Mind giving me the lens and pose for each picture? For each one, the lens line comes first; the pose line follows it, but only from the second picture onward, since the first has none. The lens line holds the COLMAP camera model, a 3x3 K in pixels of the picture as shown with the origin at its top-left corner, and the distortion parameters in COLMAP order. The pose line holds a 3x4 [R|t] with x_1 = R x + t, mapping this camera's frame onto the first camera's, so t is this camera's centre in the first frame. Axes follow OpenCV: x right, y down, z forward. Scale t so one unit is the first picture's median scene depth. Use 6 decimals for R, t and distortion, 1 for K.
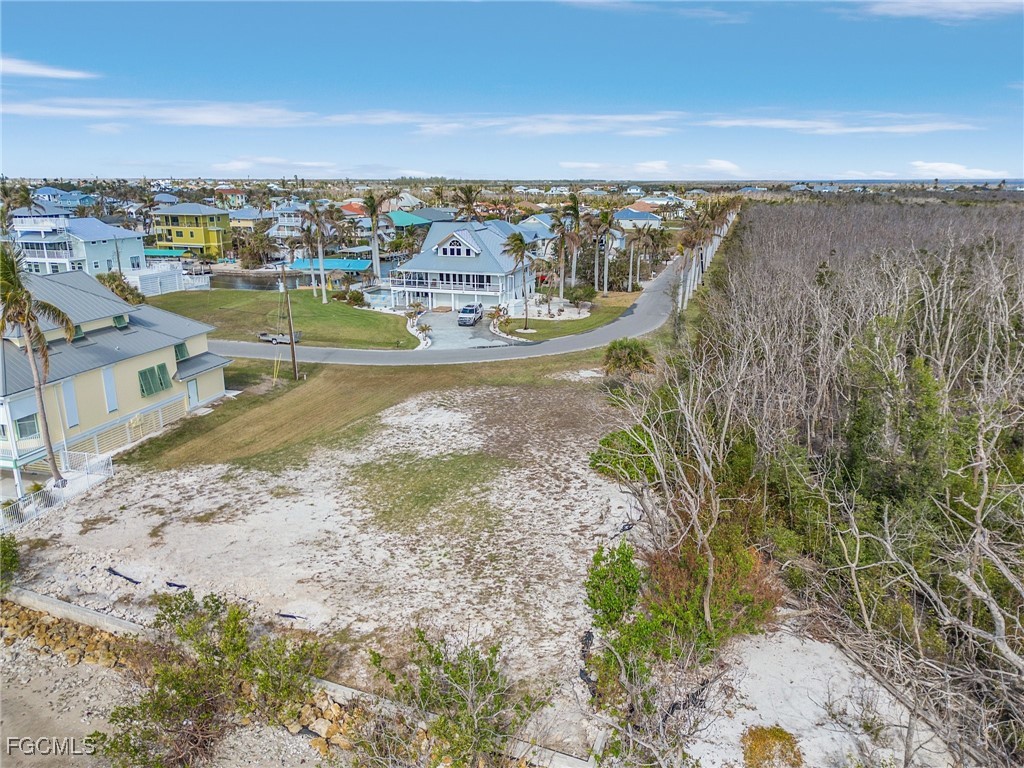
lens RADIAL K [[695.2, 0, 512.0], [0, 695.2, 384.0], [0, 0, 1]] dist [0.002152, -0.002002]
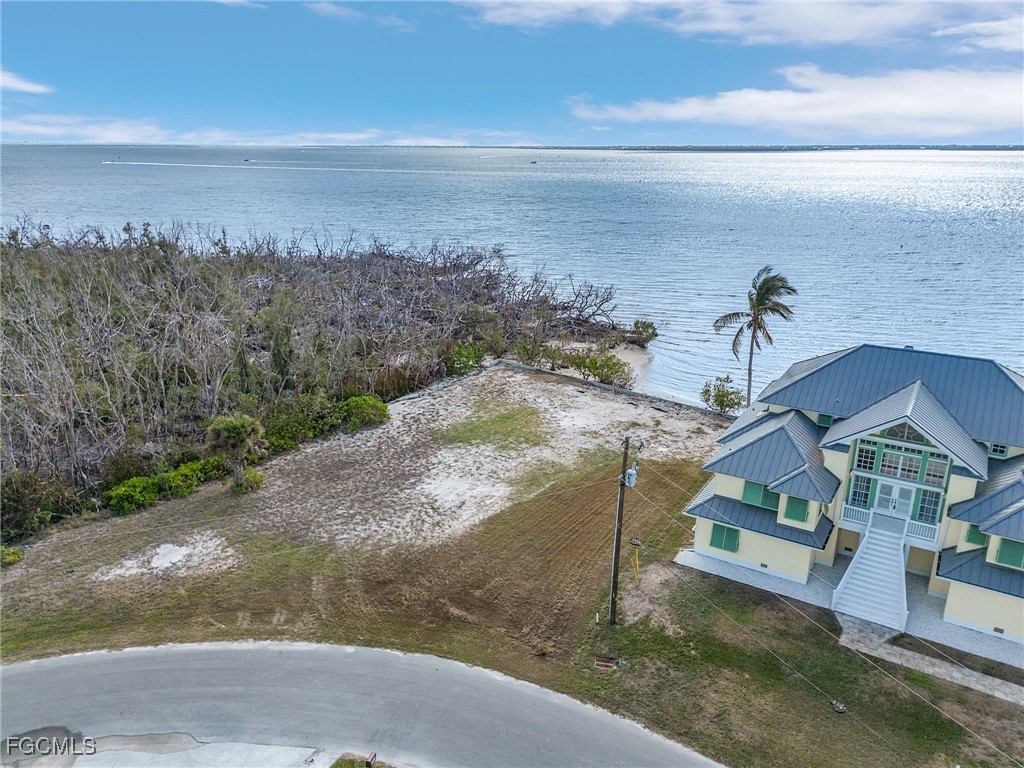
lens RADIAL K [[730.9, 0, 512.0], [0, 730.9, 384.0], [0, 0, 1]] dist [0.066176, -0.068062]
pose [[-0.947351, -0.108914, 0.301105, -0.601041], [0.079599, 0.830744, 0.550933, -0.790641], [-0.310146, 0.545895, -0.778337, 2.133100]]
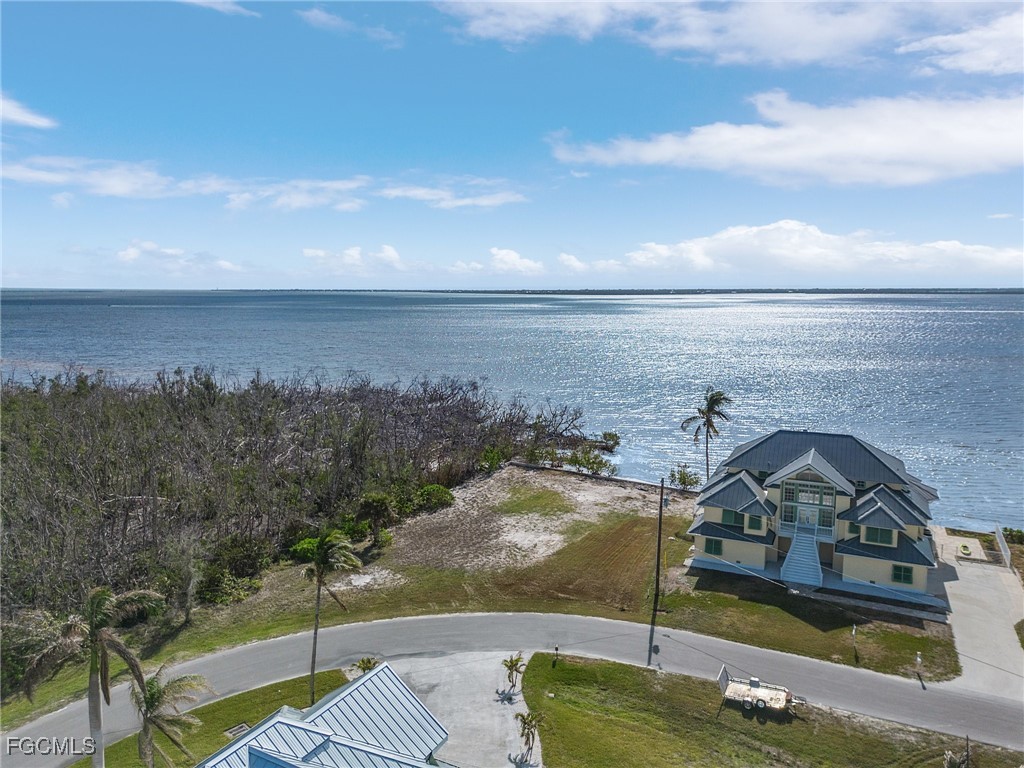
lens RADIAL K [[730.9, 0, 512.0], [0, 730.9, 384.0], [0, 0, 1]] dist [0.066176, -0.068062]
pose [[-0.980471, -0.034448, 0.193624, -0.457001], [0.046597, 0.915814, 0.398891, -1.059096], [-0.191064, 0.400124, -0.896323, 2.810934]]
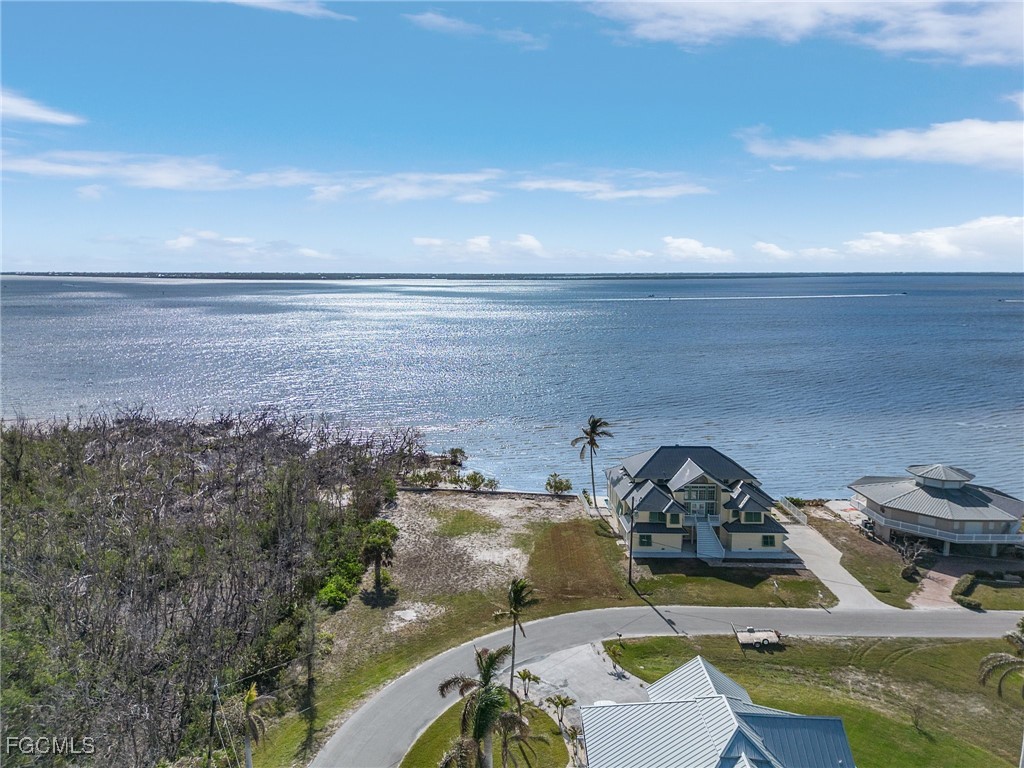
lens RADIAL K [[754.3, 0, 483.2], [0, 754.3, 385.6], [0, 0, 1]] dist [0.043258, -0.002636]
pose [[-0.969804, 0.023311, -0.242769, 0.444383], [-0.081584, 0.907067, 0.413005, -1.375175], [0.229836, 0.420340, -0.877775, 3.086131]]
